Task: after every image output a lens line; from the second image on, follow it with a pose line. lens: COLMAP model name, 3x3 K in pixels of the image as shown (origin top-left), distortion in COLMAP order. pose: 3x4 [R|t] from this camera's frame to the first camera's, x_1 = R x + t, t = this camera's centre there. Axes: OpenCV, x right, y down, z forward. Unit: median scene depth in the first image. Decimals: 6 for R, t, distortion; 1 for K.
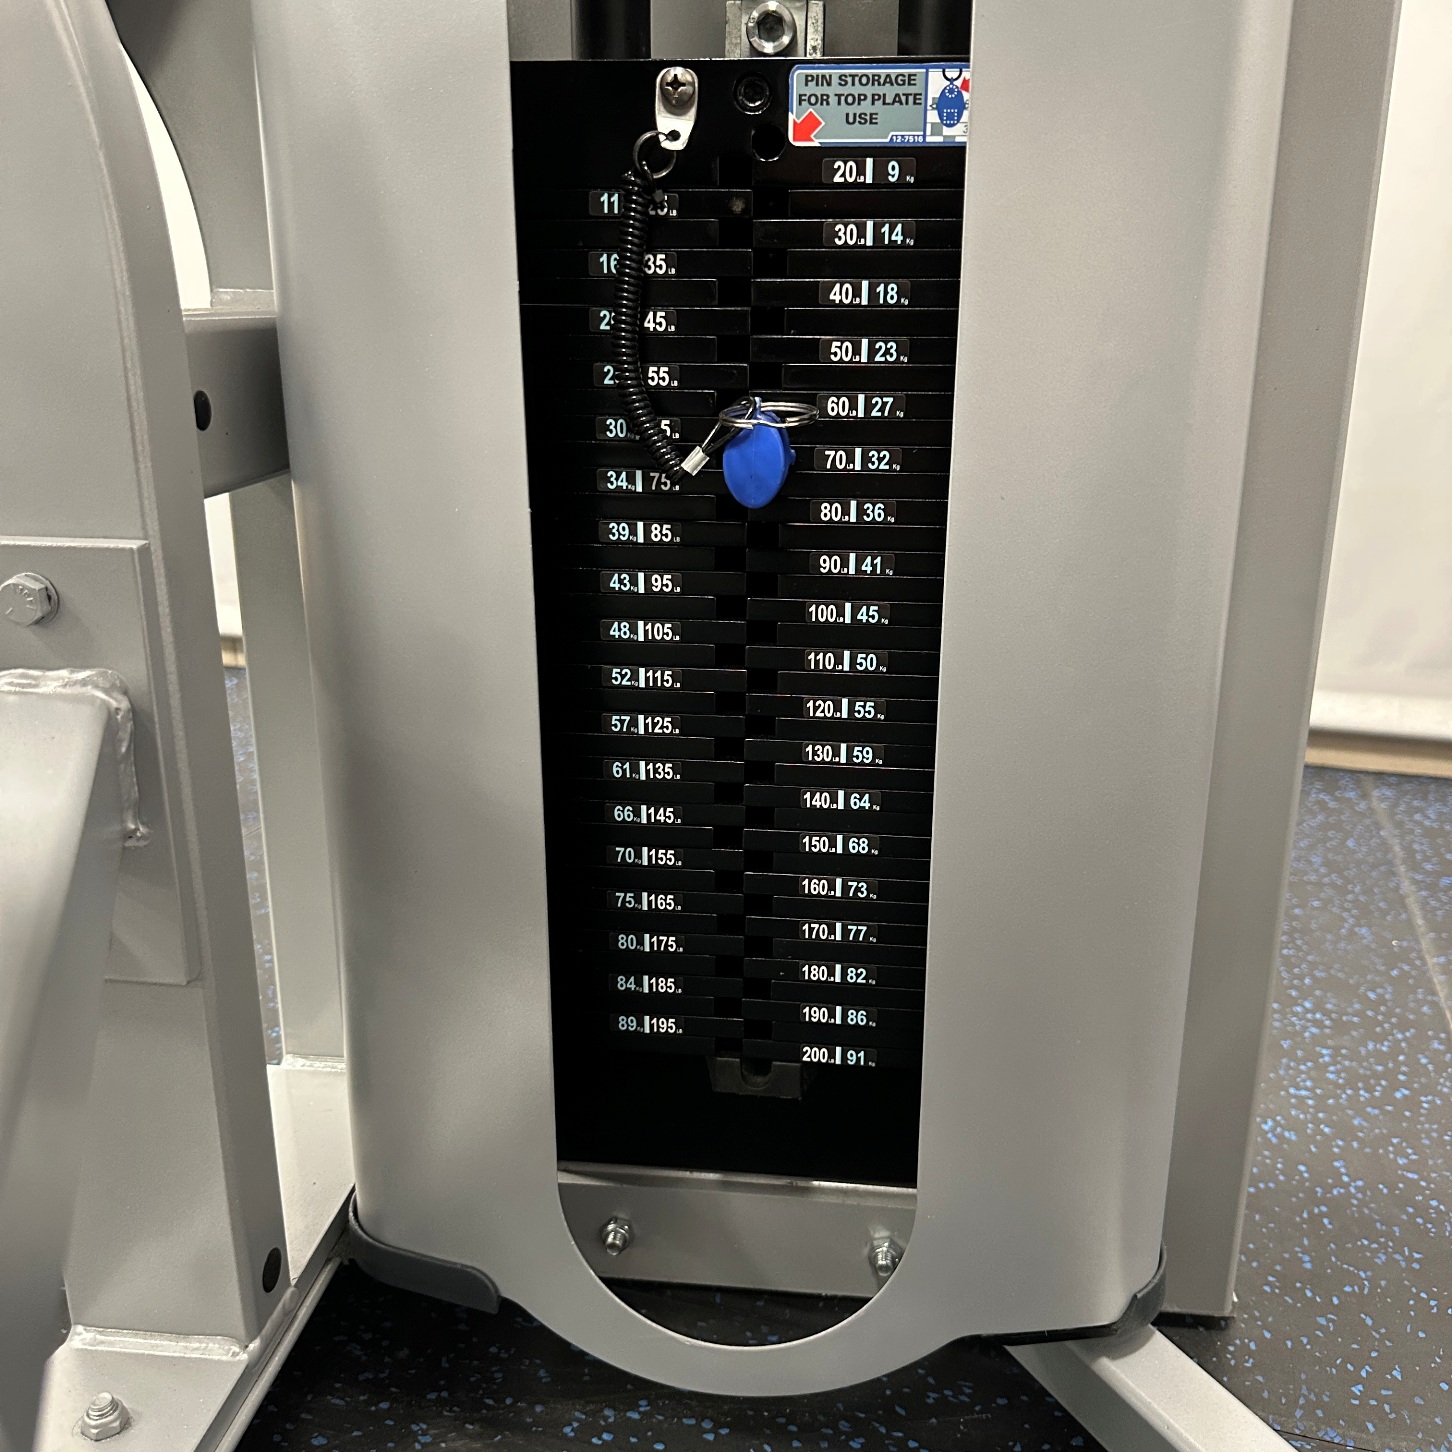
lens RADIAL K [[1401.9, 0, 726.0], [0, 1401.9, 726.0], [0, 0, 1]] dist [0.095261, -0.262934]
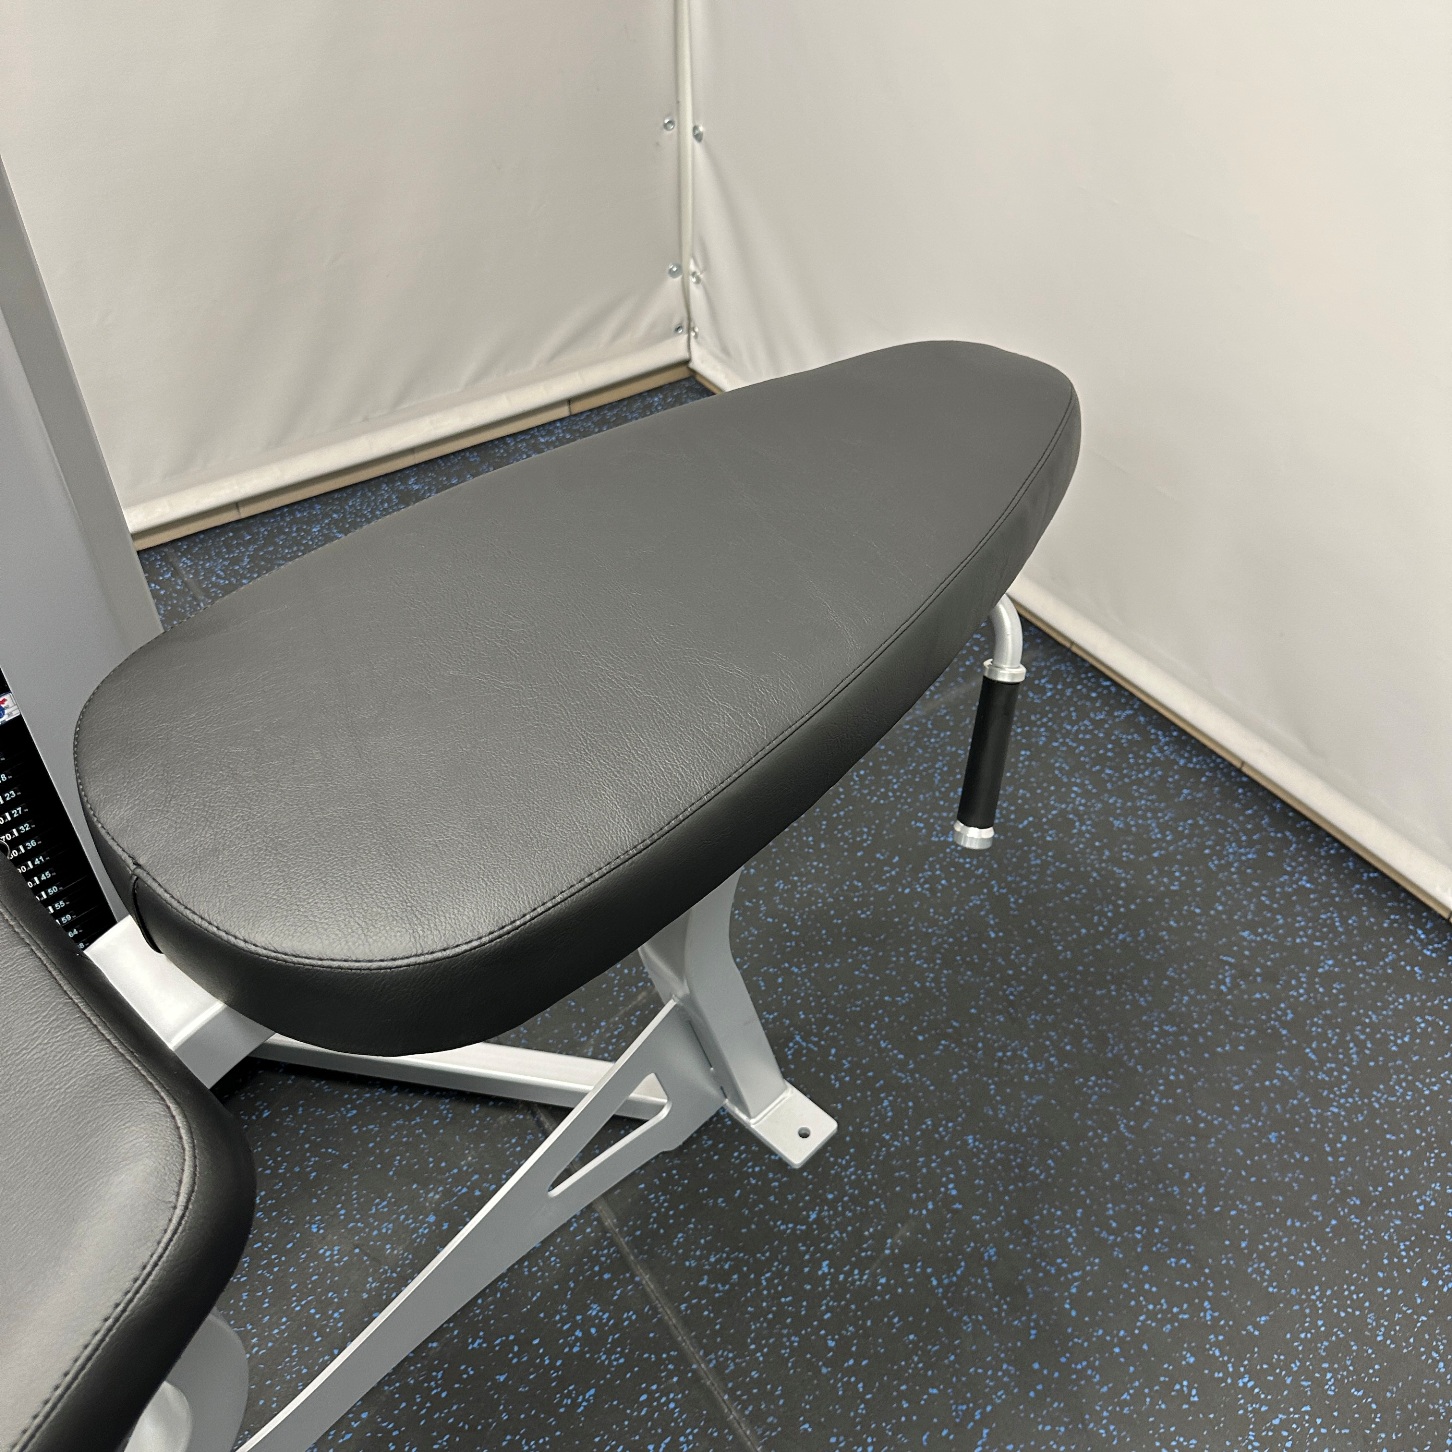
lens RADIAL K [[1381.9, 0, 734.8], [0, 1381.9, 691.8], [0, 0, 1]] dist [0.124962, -0.292751]
pose [[0.615881, -0.517019, 0.594460, -0.259050], [0.230576, 0.839794, 0.491508, -0.753193], [-0.753343, -0.165642, 0.636425, -0.781563]]
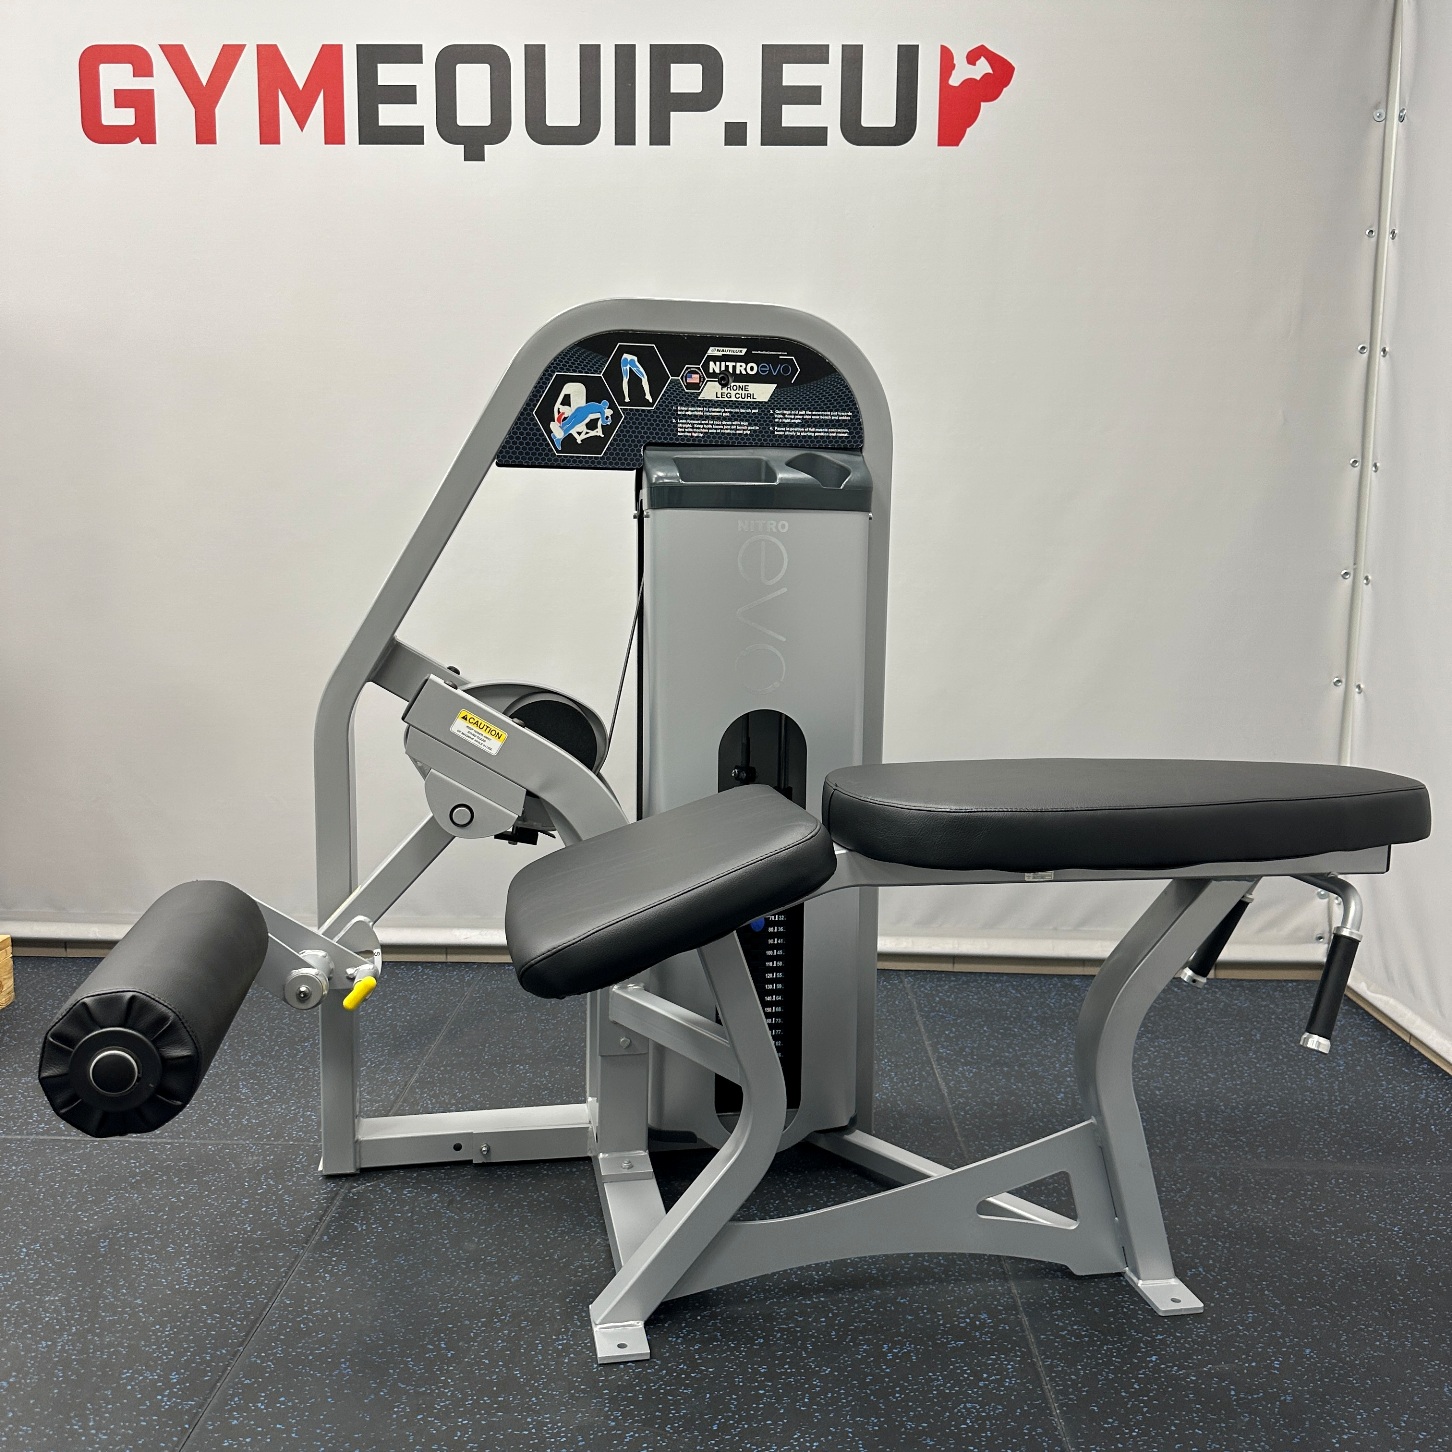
lens RADIAL K [[1363.4, 0, 719.0], [0, 1363.4, 721.8], [0, 0, 1]] dist [0.146320, -0.261206]
pose [[0.959150, -0.028529, 0.281456, -0.776983], [0.071256, 0.987189, -0.142763, -0.120537], [-0.273777, 0.156987, 0.948895, -1.903609]]
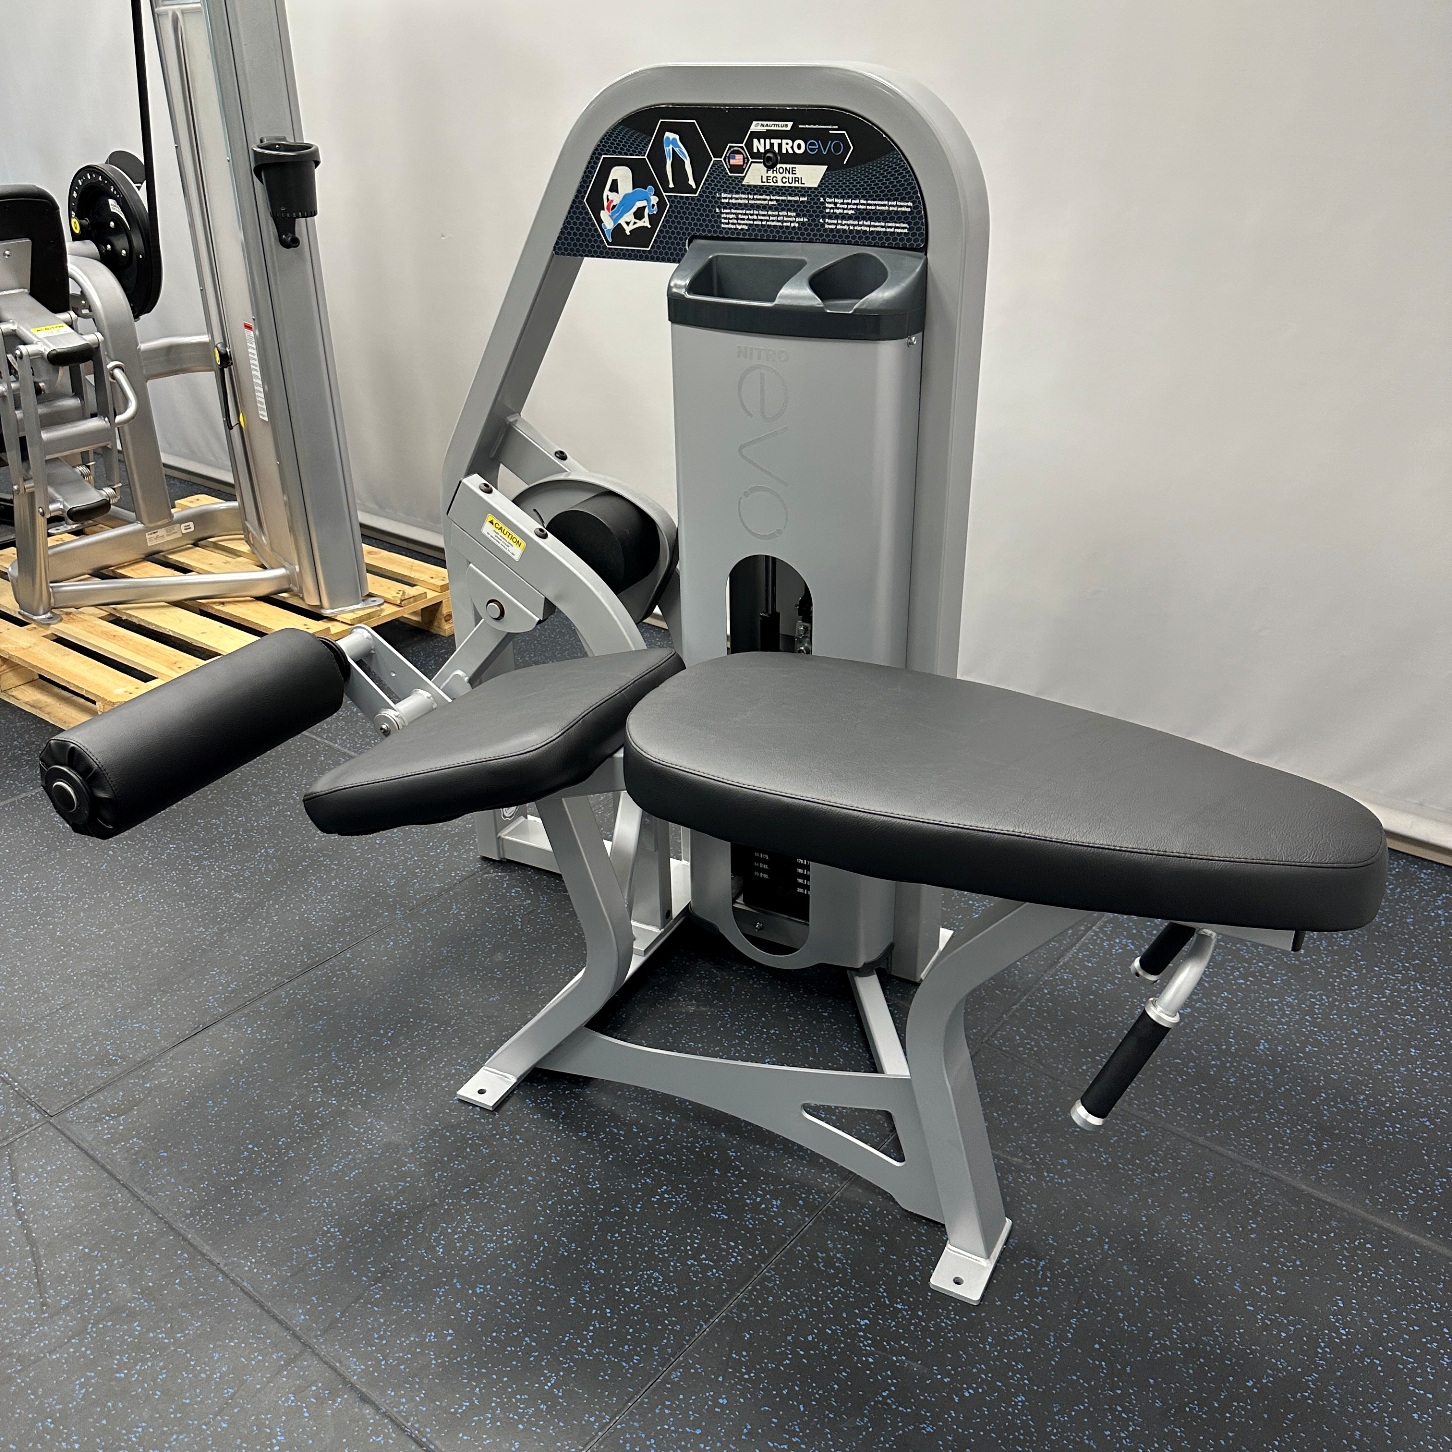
lens RADIAL K [[1367.8, 0, 715.8], [0, 1367.8, 728.3], [0, 0, 1]] dist [0.069489, -0.128536]
pose [[0.930450, 0.149057, -0.334731, 0.730347], [-0.088442, 0.977869, 0.189606, -0.631546], [0.355585, -0.146814, 0.923041, -1.761715]]
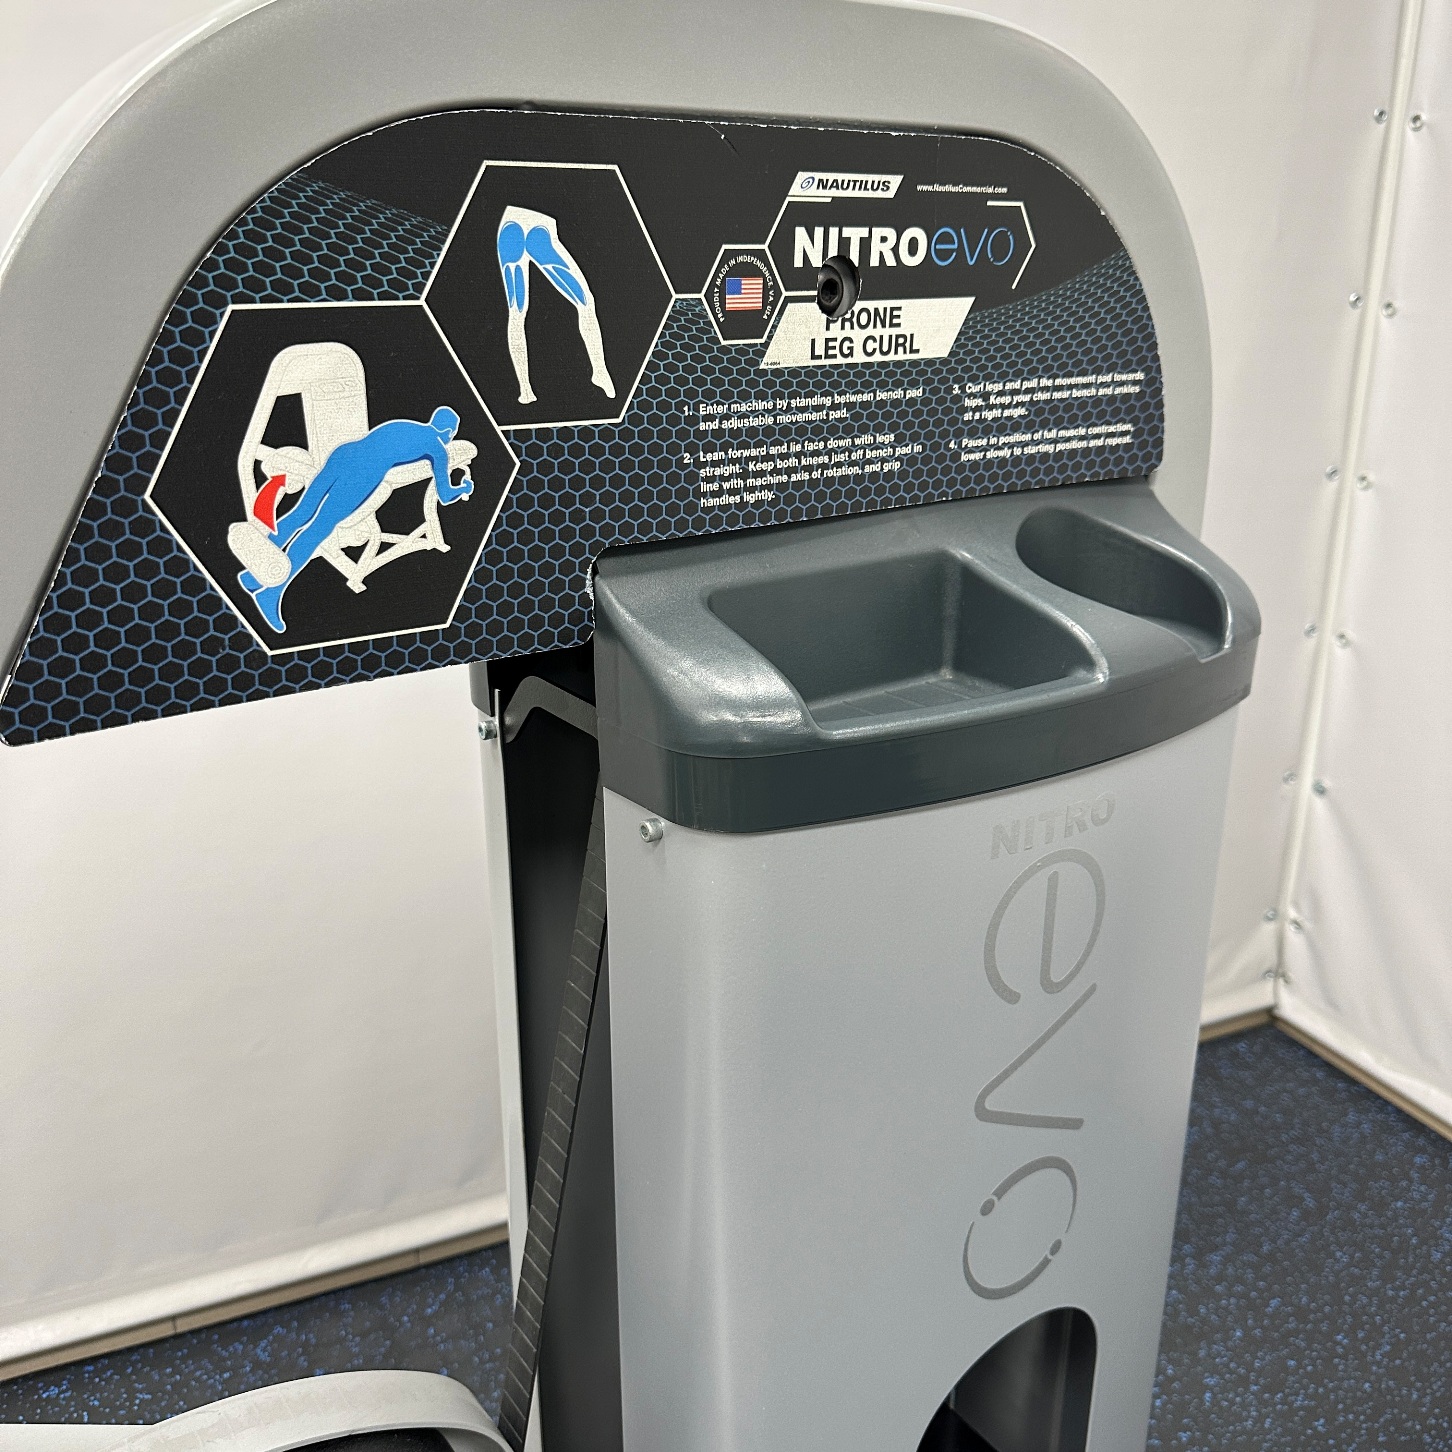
lens RADIAL K [[1363.4, 0, 719.0], [0, 1363.4, 721.8], [0, 0, 1]] dist [0.146320, -0.261206]
pose [[0.751483, -0.221287, 0.621535, -0.574634], [0.196080, 0.974416, 0.109849, -0.971327], [-0.629941, 0.039321, 0.775647, -0.121022]]
